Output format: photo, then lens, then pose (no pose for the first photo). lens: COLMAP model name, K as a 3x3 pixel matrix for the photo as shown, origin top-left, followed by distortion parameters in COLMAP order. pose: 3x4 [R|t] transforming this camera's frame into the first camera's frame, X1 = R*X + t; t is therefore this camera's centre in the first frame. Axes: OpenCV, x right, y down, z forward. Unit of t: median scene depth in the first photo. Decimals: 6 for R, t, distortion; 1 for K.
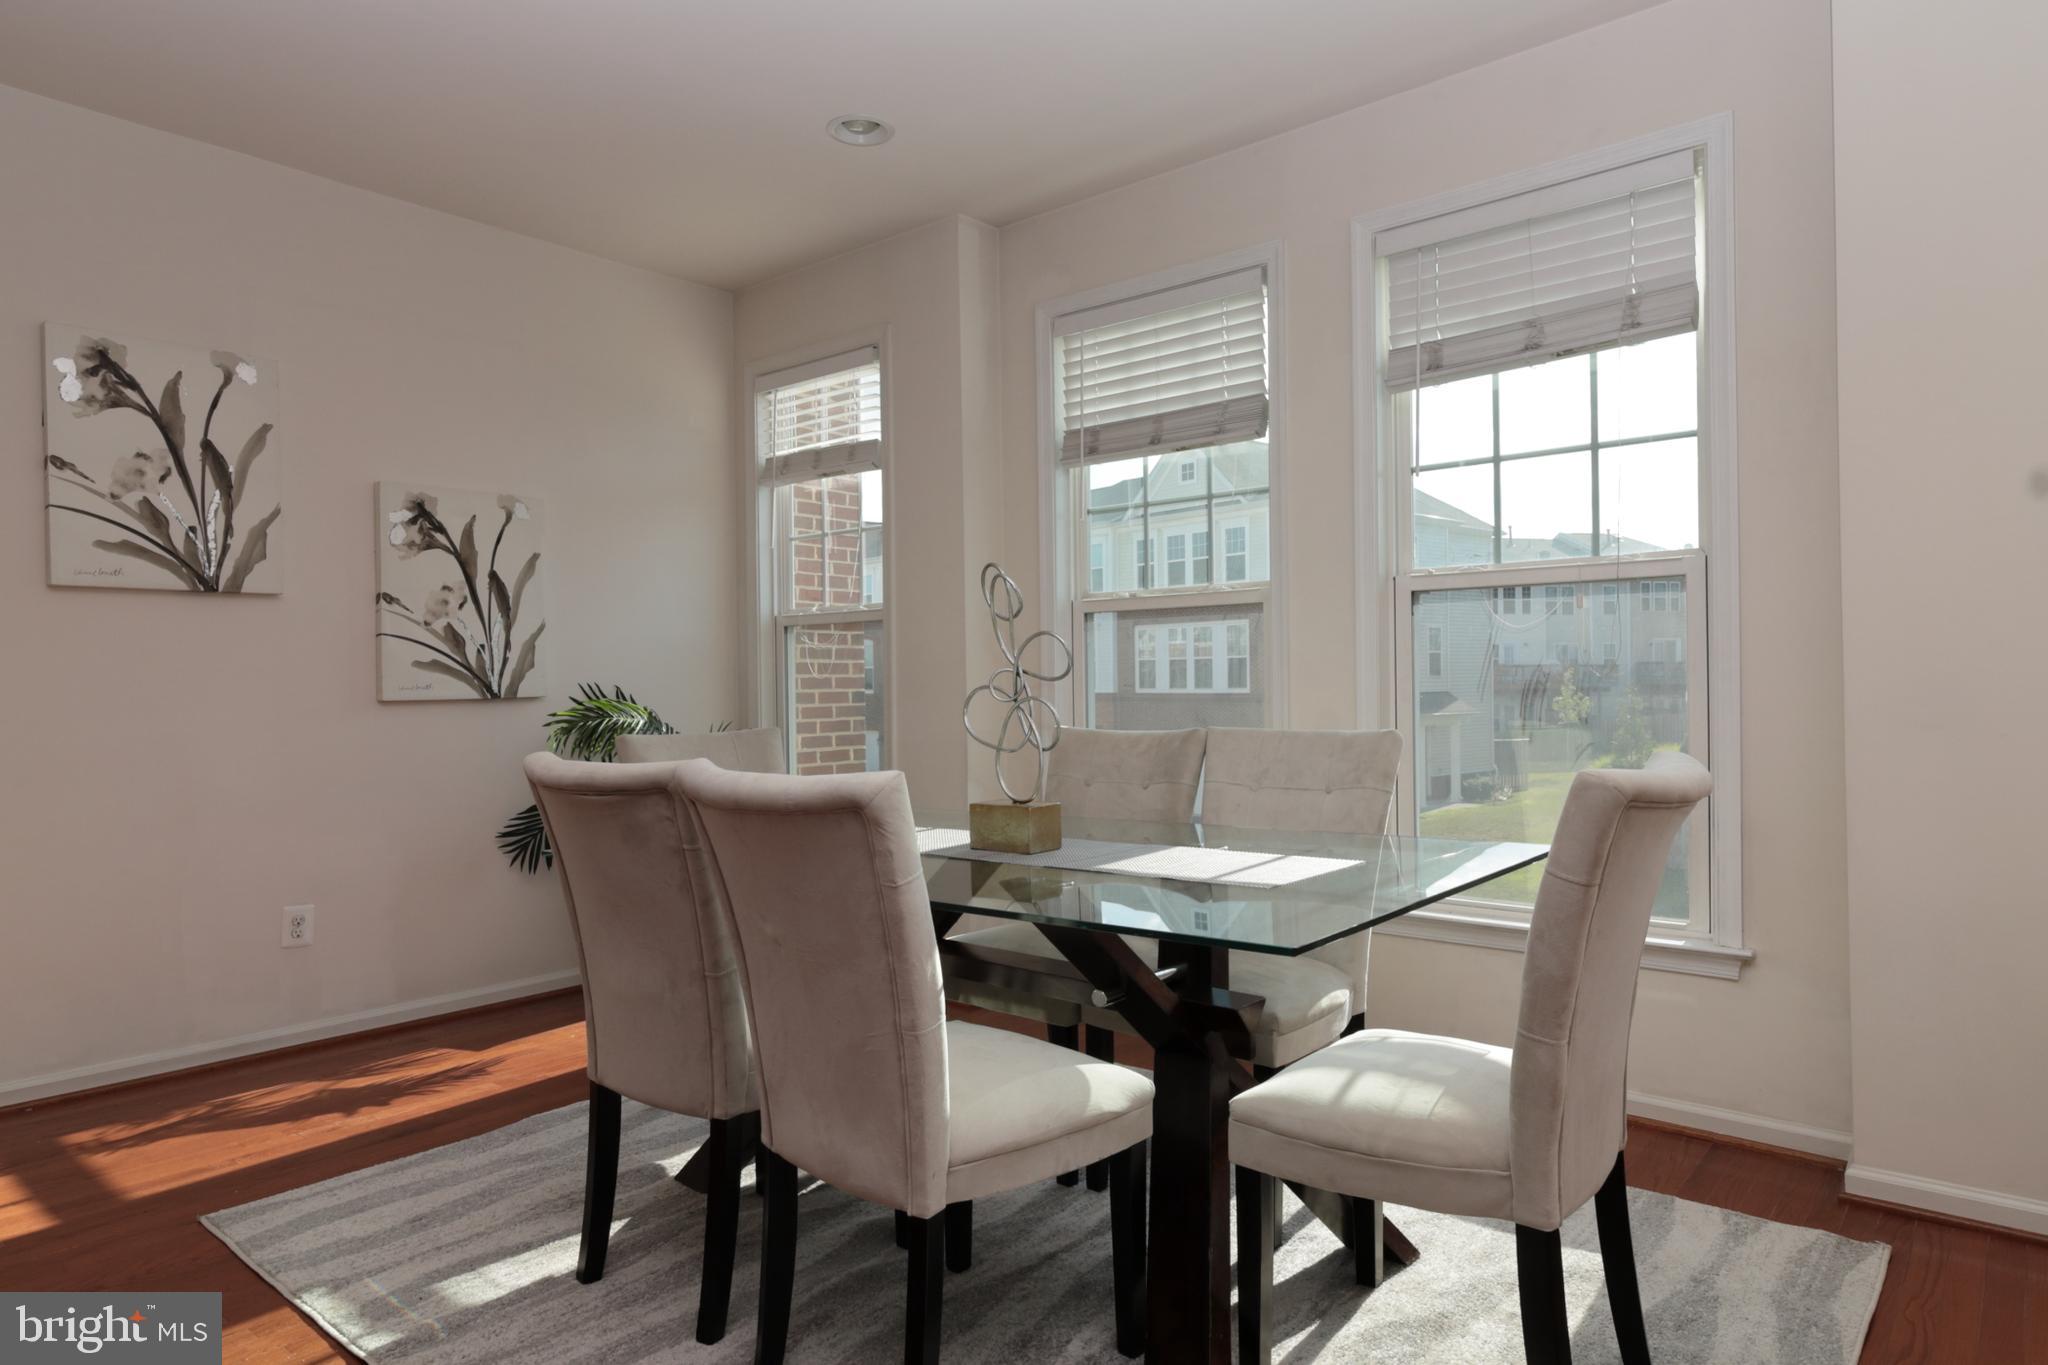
lens RADIAL K [[1209.5, 0, 1023.5], [0, 1209.5, 687.6], [0, 0, 1]] dist [0.002771, -0.001253]
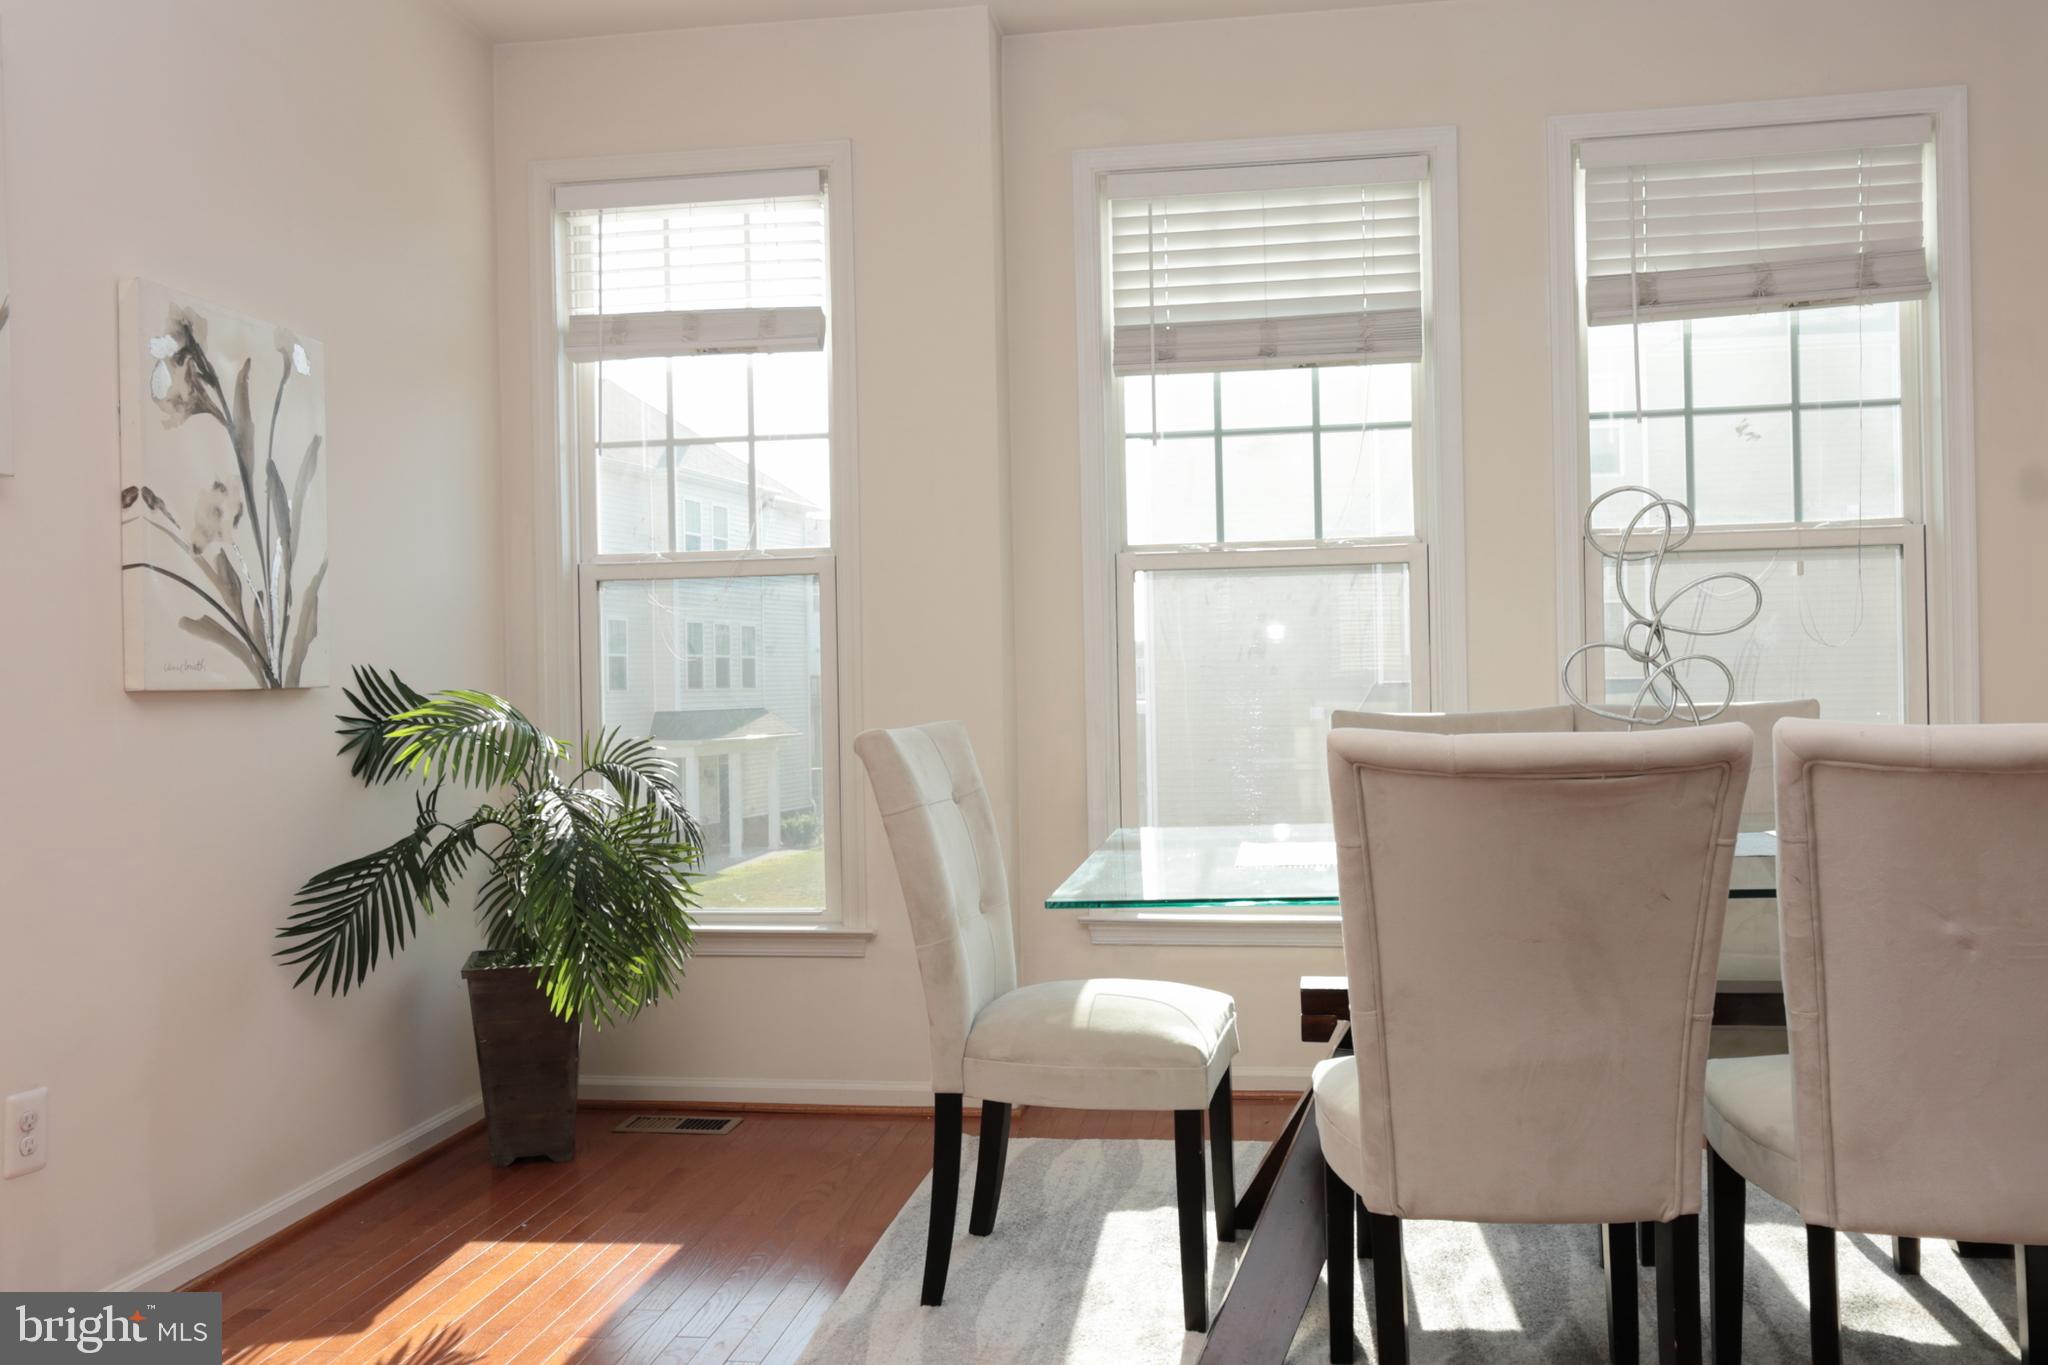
lens RADIAL K [[1600.0, 0, 1018.0], [0, 1600.0, 684.4], [0, 0, 1]] dist [-0.013288, 0.010118]
pose [[0.855849, -0.003521, 0.517214, -0.542937], [0.011444, 0.999861, -0.012129, 0.020645], [-0.517099, 0.016299, 0.855770, 0.195666]]
